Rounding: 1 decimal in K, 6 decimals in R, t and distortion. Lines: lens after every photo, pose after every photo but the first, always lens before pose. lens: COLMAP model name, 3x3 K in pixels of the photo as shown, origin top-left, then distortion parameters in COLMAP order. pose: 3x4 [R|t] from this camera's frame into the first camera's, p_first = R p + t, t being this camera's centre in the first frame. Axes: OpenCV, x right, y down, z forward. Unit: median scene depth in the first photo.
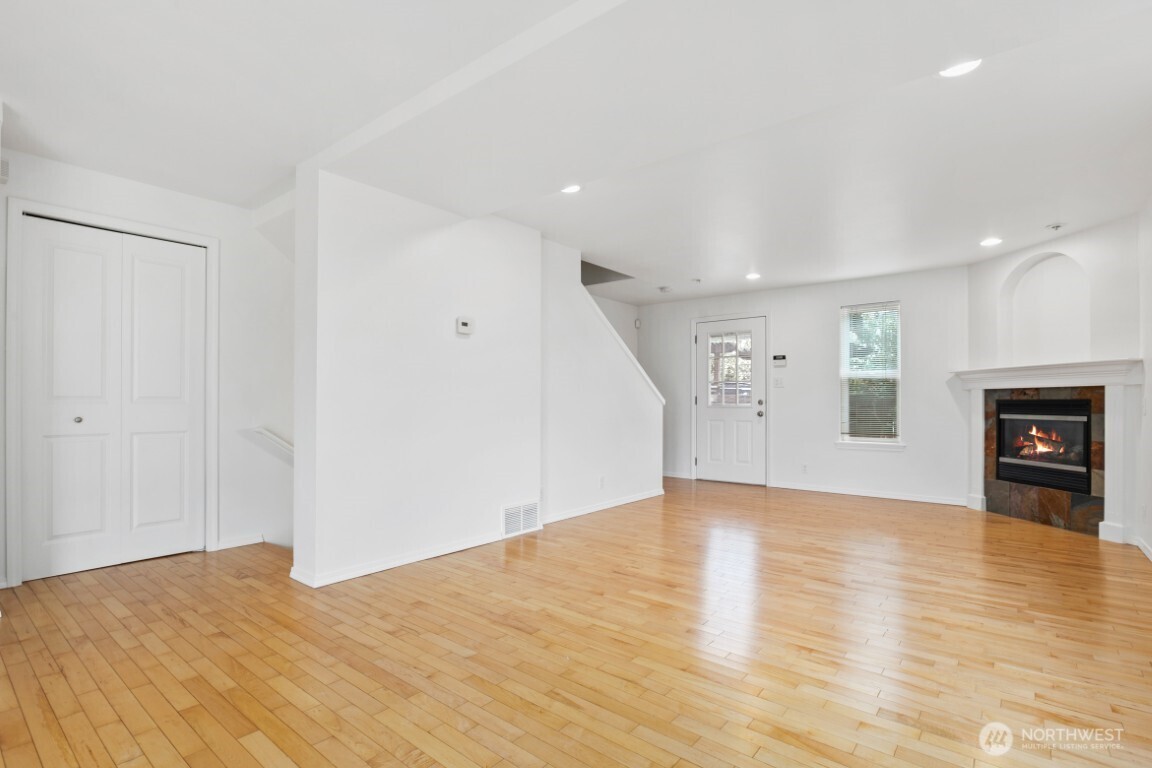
lens RADIAL K [[547.6, 0, 572.7], [0, 547.6, 393.0], [0, 0, 1]] dist [-0.006978, 0.000186]
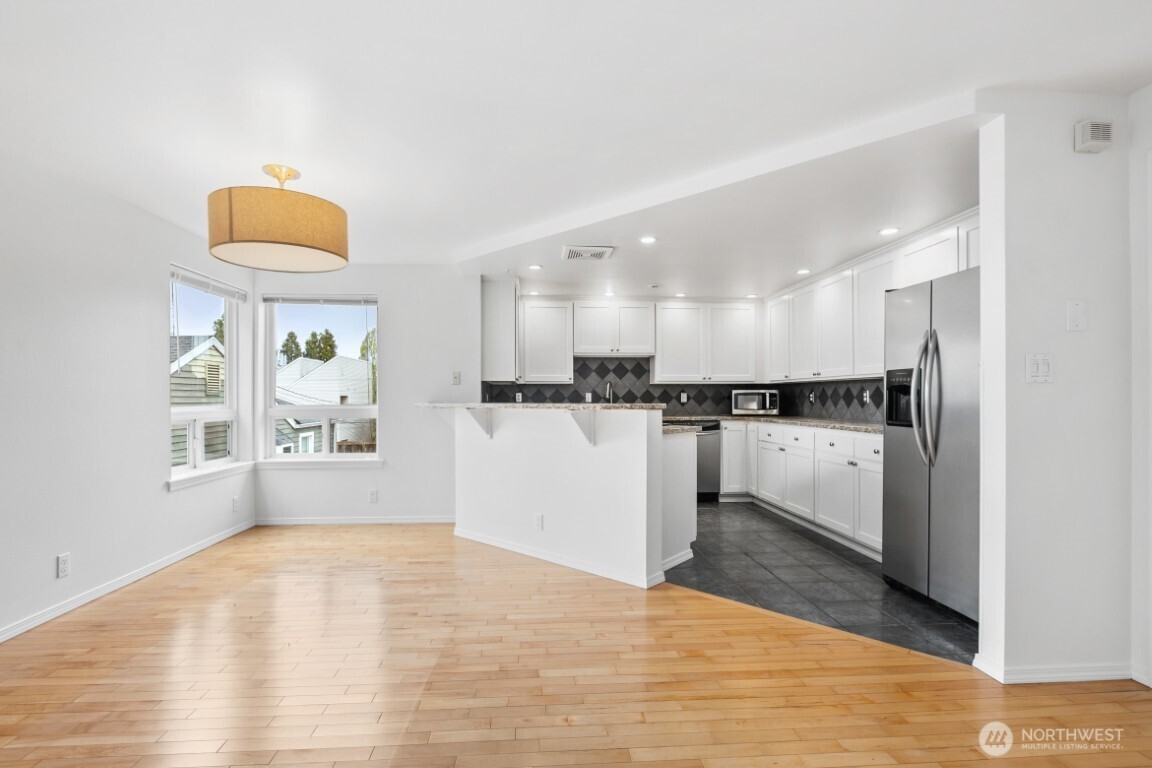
lens RADIAL K [[547.6, 0, 571.2], [0, 547.6, 395.1], [0, 0, 1]] dist [-0.006978, 0.000186]
pose [[-0.734552, -0.006823, -0.678518, 0.016160], [0.008220, 0.999787, -0.018952, -0.017729], [0.678502, -0.019499, -0.734339, 0.670191]]
